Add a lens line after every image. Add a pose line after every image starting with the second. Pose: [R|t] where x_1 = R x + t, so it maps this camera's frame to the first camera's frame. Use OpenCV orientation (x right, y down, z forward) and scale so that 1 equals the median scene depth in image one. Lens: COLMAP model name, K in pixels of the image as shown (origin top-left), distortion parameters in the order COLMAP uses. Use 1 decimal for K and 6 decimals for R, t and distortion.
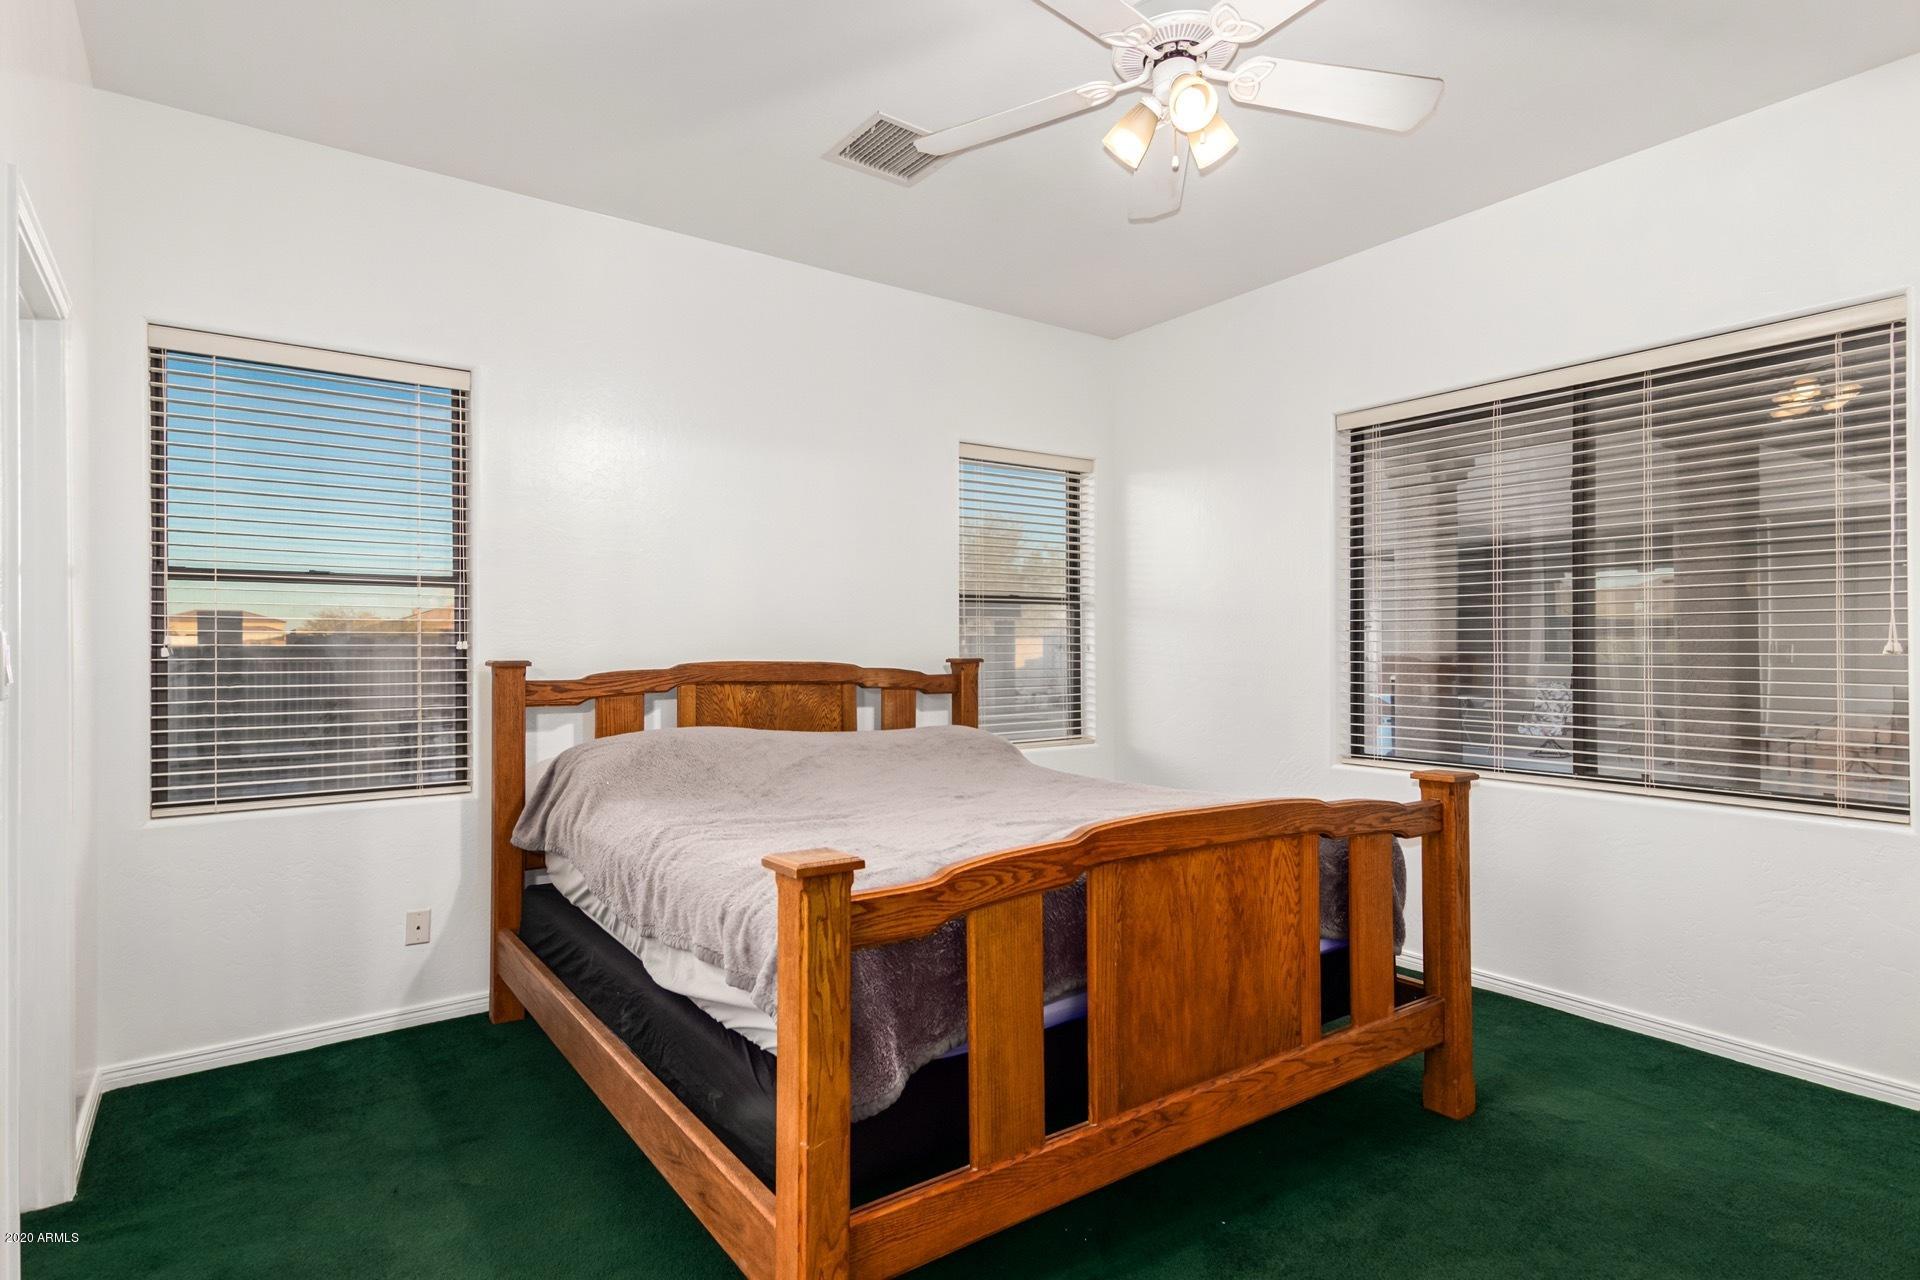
lens RADIAL K [[1014.3, 0, 959.1], [0, 1014.3, 639.7], [0, 0, 1]] dist [0.022663, 0.000835]
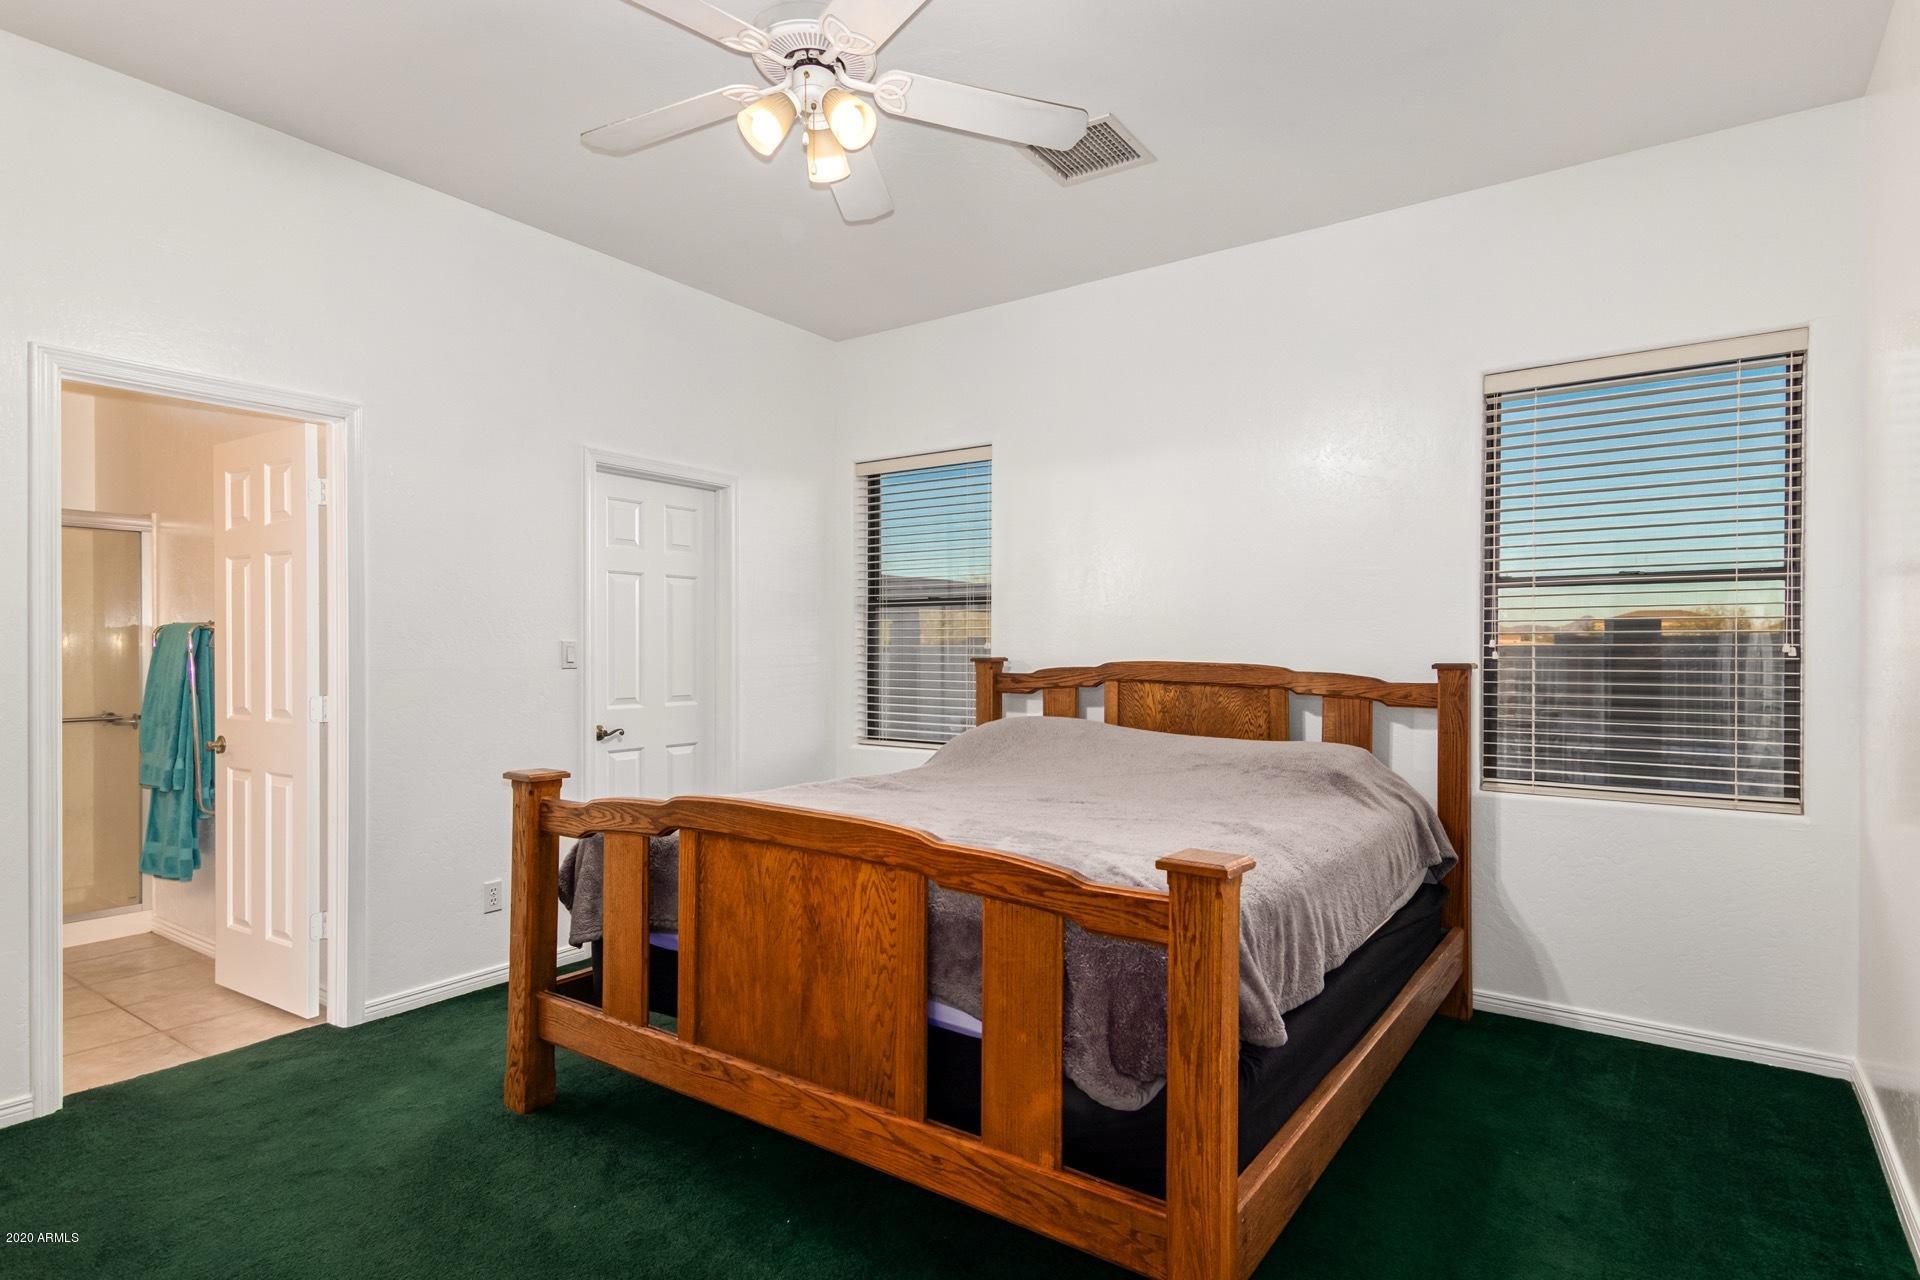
lens RADIAL K [[981.2, 0, 960.1], [0, 981.2, 647.2], [0, 0, 1]] dist [0.013311, 0.001754]
pose [[0.336395, 0.002505, -0.941718, 1.048062], [0.004784, 0.999979, 0.004369, 0.001445], [0.941709, -0.005975, 0.336376, 0.713295]]
